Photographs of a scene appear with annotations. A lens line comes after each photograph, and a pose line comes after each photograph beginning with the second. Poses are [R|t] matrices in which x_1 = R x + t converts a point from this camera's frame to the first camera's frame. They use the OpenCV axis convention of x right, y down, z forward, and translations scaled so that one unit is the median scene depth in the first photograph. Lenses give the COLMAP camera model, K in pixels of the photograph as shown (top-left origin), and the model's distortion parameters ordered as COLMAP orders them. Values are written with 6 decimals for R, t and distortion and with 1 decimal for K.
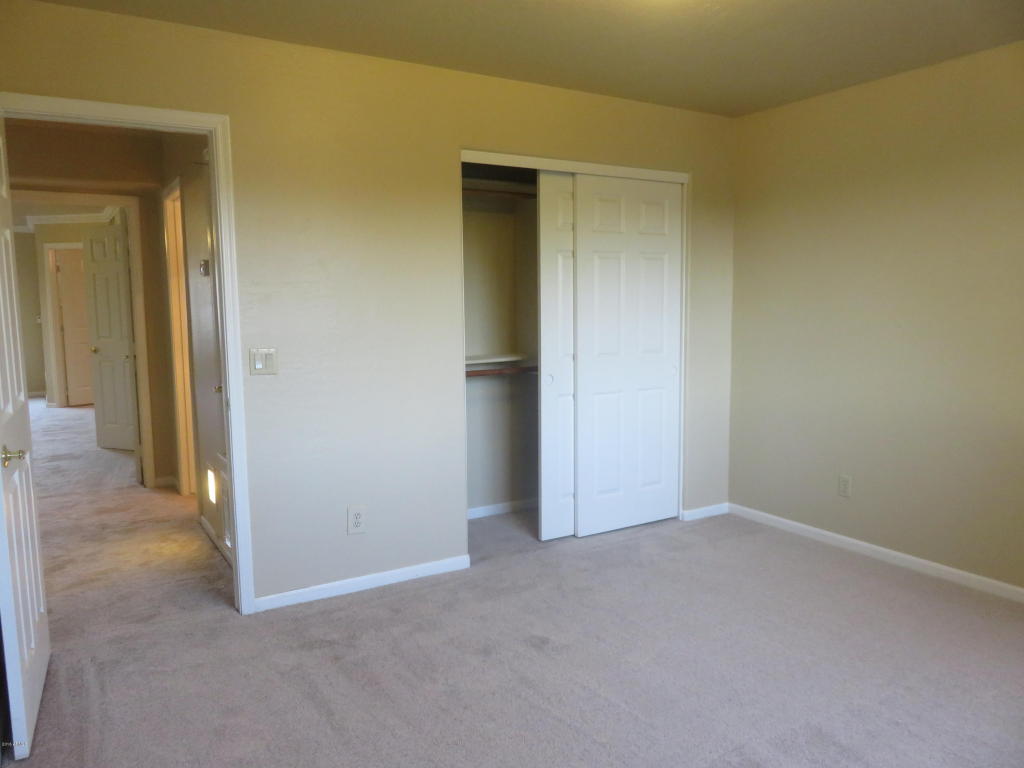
lens RADIAL K [[746.3, 0, 512.0], [0, 746.3, 384.0], [0, 0, 1]] dist [0.003642, 0.007158]
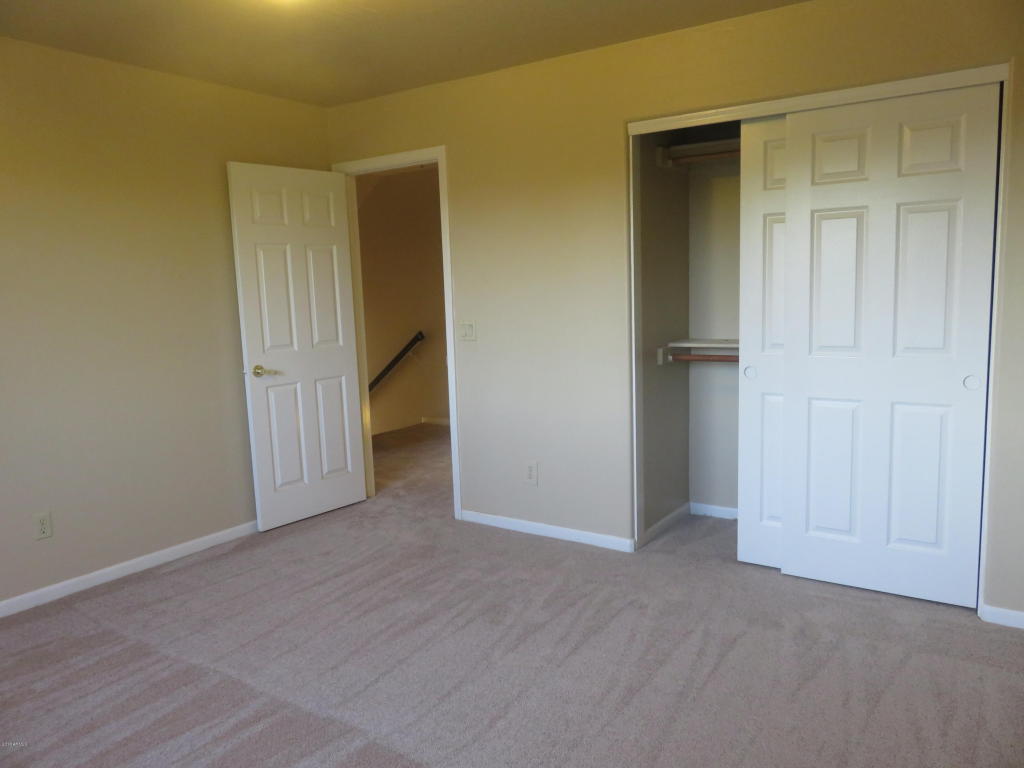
lens RADIAL K [[761.9, 0, 512.0], [0, 761.9, 384.0], [0, 0, 1]] dist [0.000836, -0.002850]
pose [[0.417825, 0.118779, -0.900730, 0.730968], [-0.071684, 0.992636, 0.097646, -0.059254], [0.905695, 0.023769, 0.423263, 0.416831]]
